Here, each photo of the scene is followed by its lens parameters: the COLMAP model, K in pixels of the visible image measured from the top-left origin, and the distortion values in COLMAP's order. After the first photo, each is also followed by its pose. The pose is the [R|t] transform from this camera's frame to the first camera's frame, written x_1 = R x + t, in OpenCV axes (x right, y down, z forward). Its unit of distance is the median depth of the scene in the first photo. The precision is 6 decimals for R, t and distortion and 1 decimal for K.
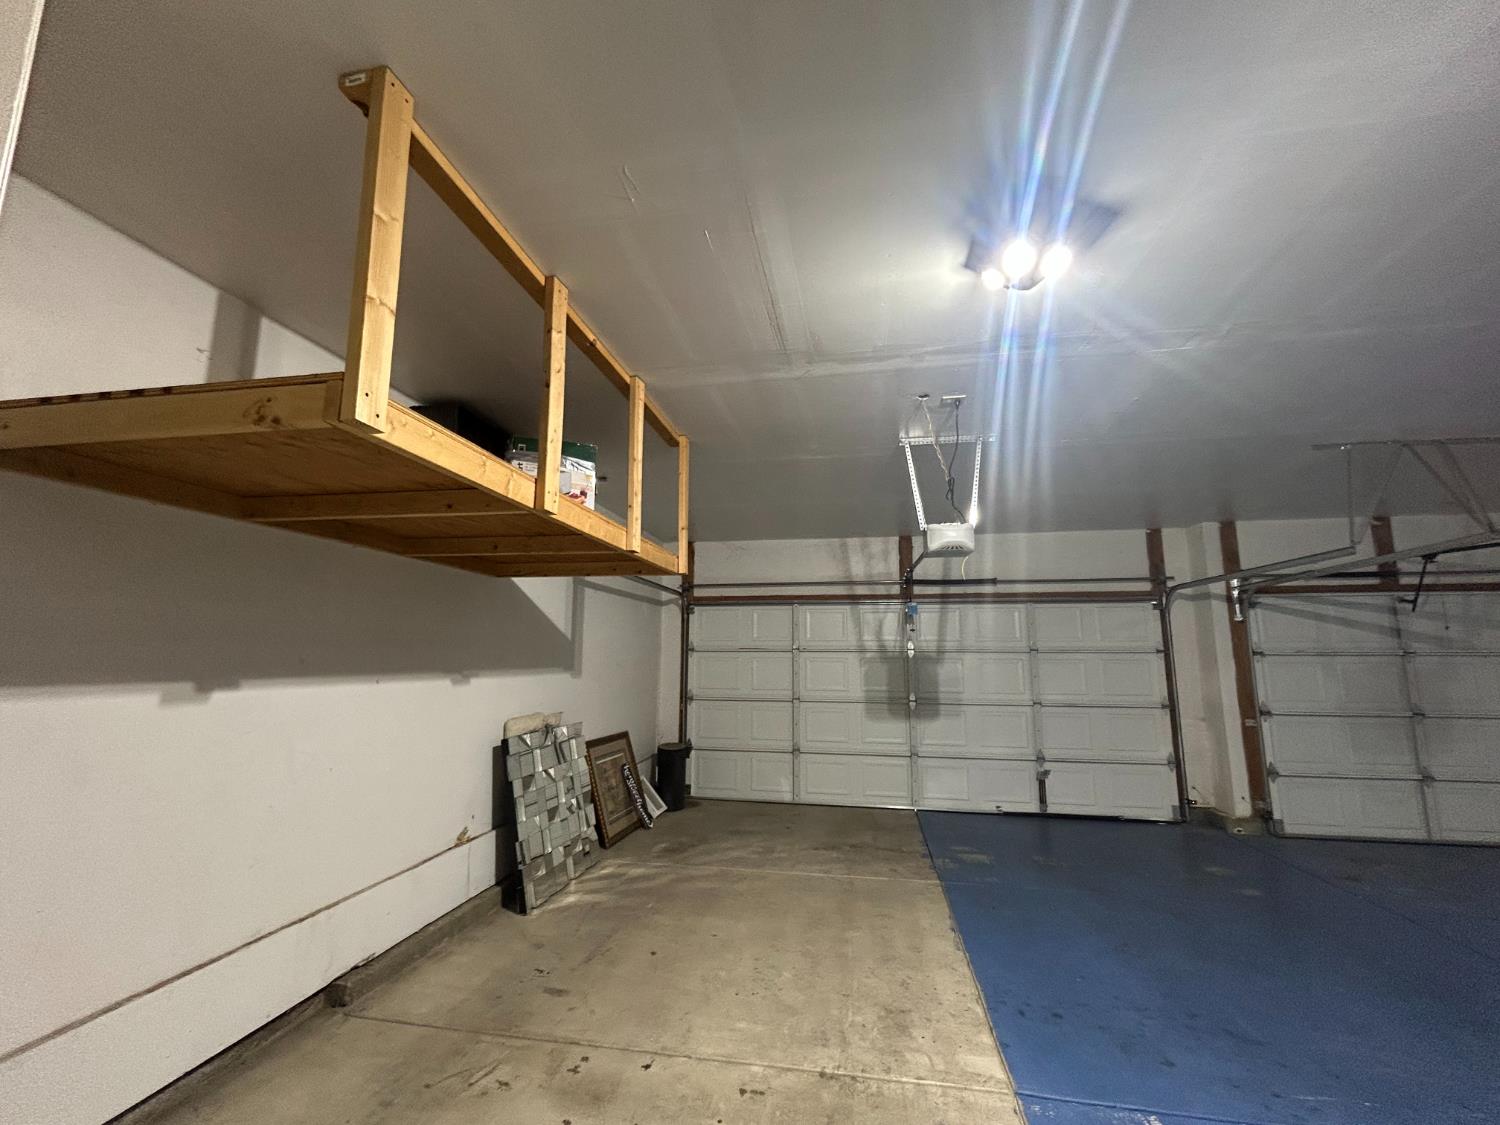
lens RADIAL K [[607.8, 0, 754.3], [0, 607.8, 565.5], [0, 0, 1]] dist [-0.002120, 0.000665]
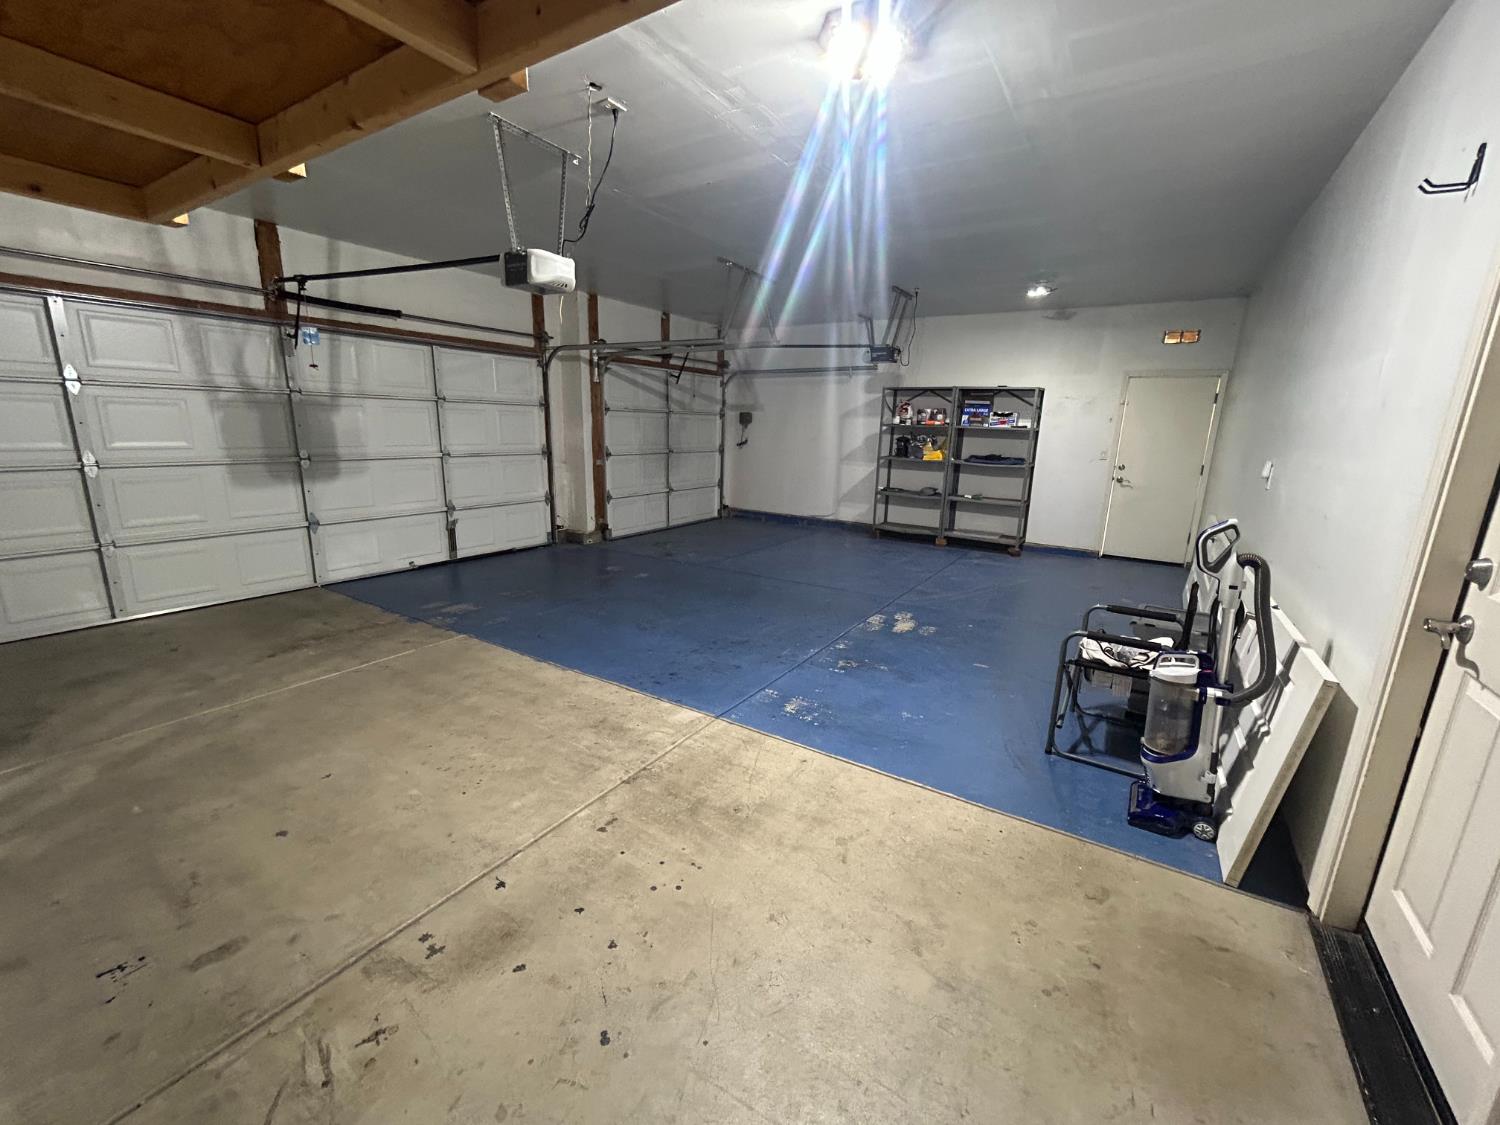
lens RADIAL K [[607.8, 0, 754.3], [0, 607.8, 565.5], [0, 0, 1]] dist [-0.002120, 0.000665]
pose [[0.379294, -0.206152, 0.902019, -0.300513], [-0.168092, 0.943290, 0.286266, 0.036215], [-0.909880, -0.260201, 0.323132, 0.210927]]
